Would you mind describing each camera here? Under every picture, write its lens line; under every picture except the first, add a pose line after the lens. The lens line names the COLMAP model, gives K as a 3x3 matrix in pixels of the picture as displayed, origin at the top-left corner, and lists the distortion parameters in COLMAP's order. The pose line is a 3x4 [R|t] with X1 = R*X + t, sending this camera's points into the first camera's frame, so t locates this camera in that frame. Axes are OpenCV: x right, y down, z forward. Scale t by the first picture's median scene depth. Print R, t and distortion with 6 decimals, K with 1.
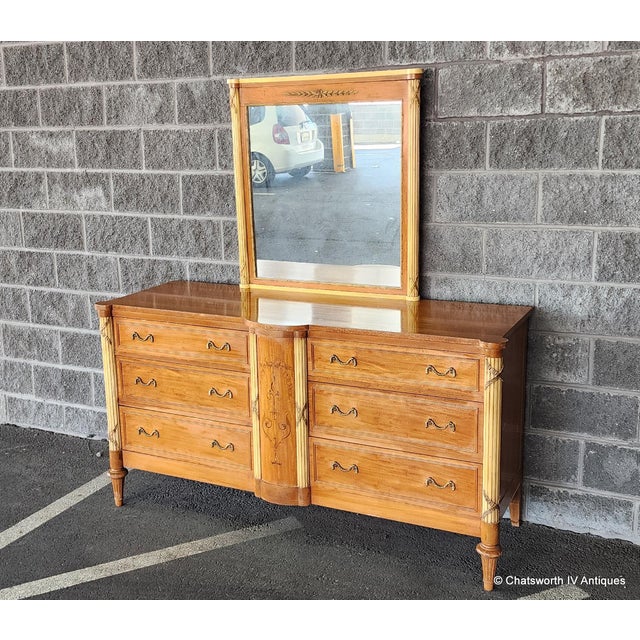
lens RADIAL K [[823.0, 0, 308.9], [0, 823.0, 320.5], [0, 0, 1]] dist [0.176973, -0.489553]
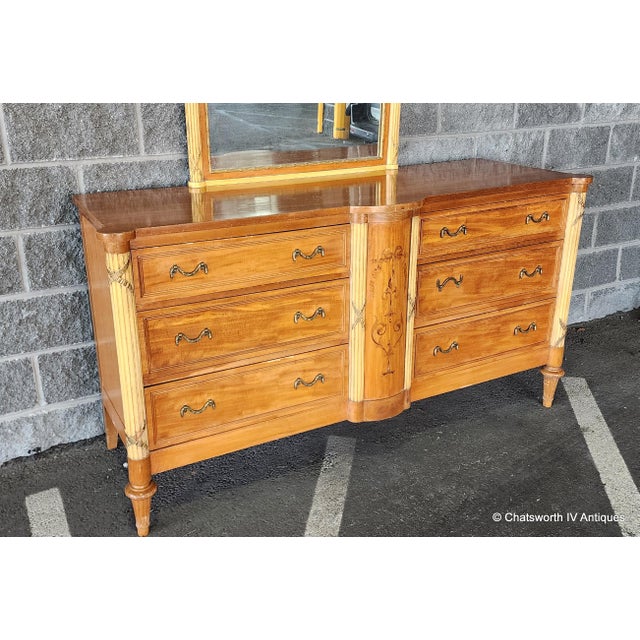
lens RADIAL K [[646.1, 0, 298.3], [0, 646.1, 305.8], [0, 0, 1]] dist [0.126684, -0.241815]
pose [[0.598175, -0.261533, 0.757488, -0.562180], [0.183889, 0.964820, 0.187904, -0.033913], [-0.779982, 0.026894, 0.625224, 0.636631]]
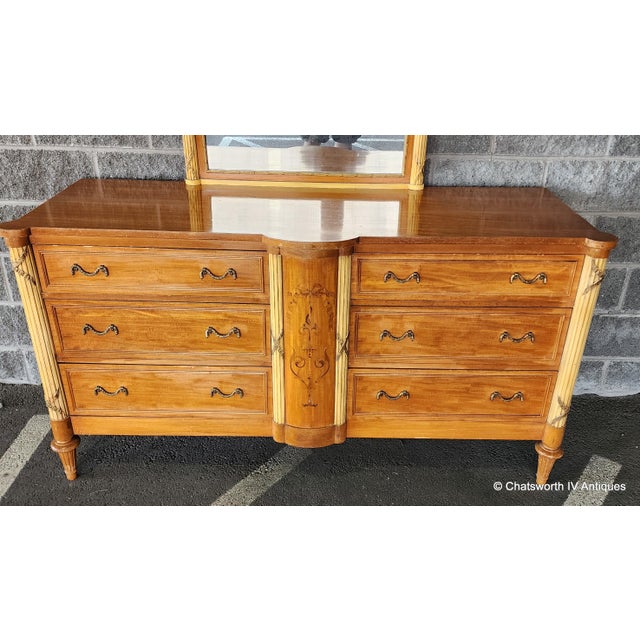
lens RADIAL K [[565.7, 0, 333.5], [0, 565.7, 315.3], [0, 0, 1]] dist [0.102766, -0.116850]
pose [[0.895319, -0.165651, 0.413478, -0.230752], [0.064152, 0.966552, 0.248317, -0.051977], [-0.440782, -0.195797, 0.875999, 0.496105]]
